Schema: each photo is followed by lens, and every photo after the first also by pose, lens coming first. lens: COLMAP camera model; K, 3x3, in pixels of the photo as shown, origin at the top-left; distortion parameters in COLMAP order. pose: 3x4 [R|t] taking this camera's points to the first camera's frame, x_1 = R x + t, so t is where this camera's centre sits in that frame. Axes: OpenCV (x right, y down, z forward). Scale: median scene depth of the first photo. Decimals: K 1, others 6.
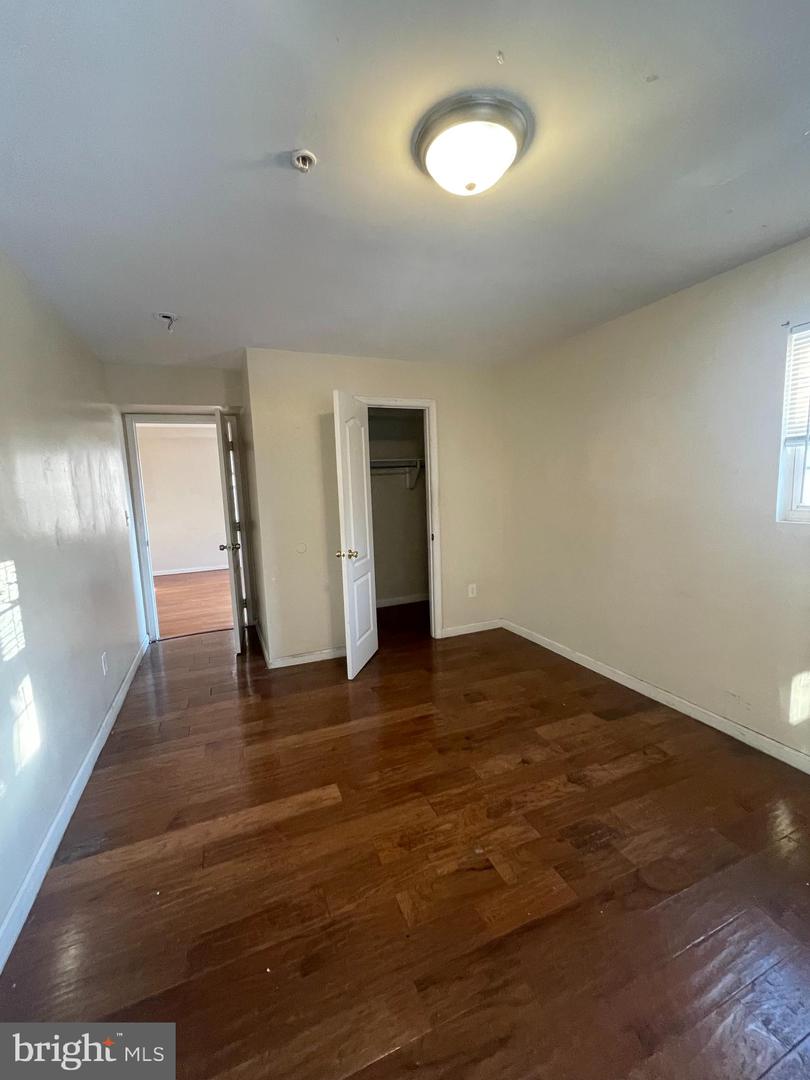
lens RADIAL K [[437.3, 0, 404.3], [0, 437.3, 539.1], [0, 0, 1]] dist [-0.000859, -0.000815]
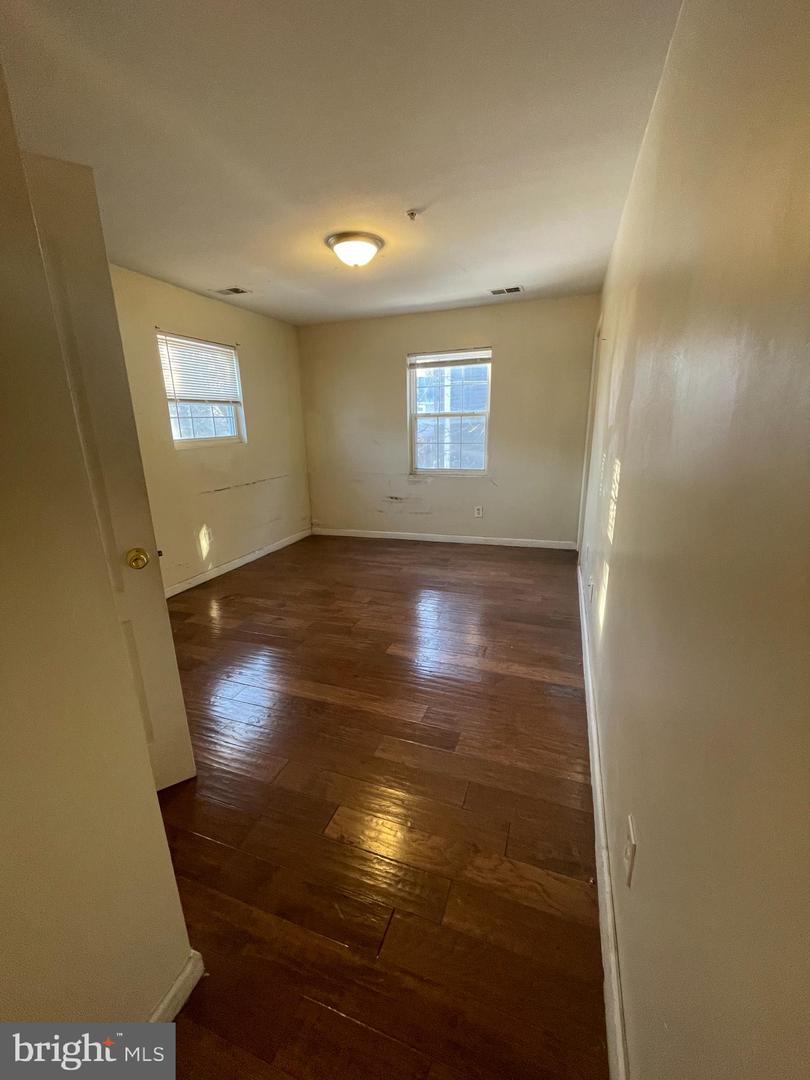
lens RADIAL K [[437.3, 0, 404.3], [0, 437.3, 539.1], [0, 0, 1]] dist [-0.000859, -0.000815]
pose [[-0.728234, -0.128591, 0.673156, -0.873744], [0.137046, 0.935075, 0.326884, -0.132113], [-0.671486, 0.330302, -0.663331, 1.468042]]
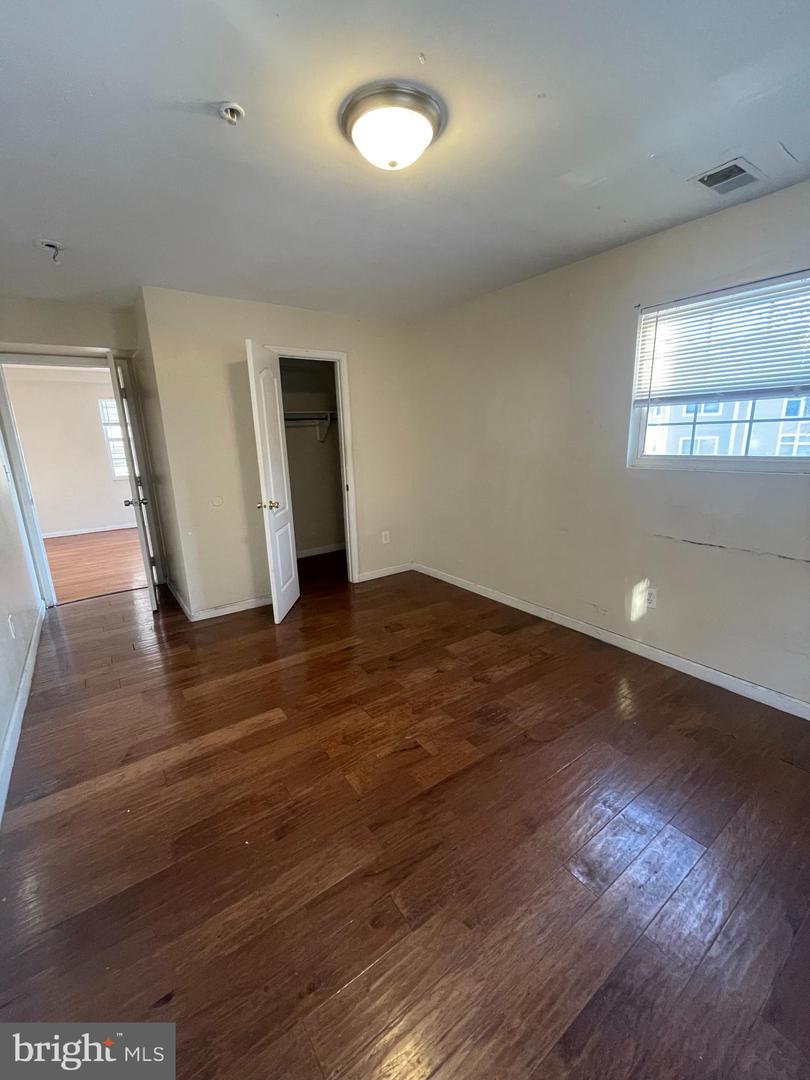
lens RADIAL K [[437.3, 0, 404.3], [0, 437.3, 539.1], [0, 0, 1]] dist [-0.000859, -0.000815]
pose [[0.975229, -0.045261, 0.216518, -0.058406], [0.022745, 0.994172, 0.105378, 0.016674], [-0.220026, -0.097843, 0.970575, -0.102747]]
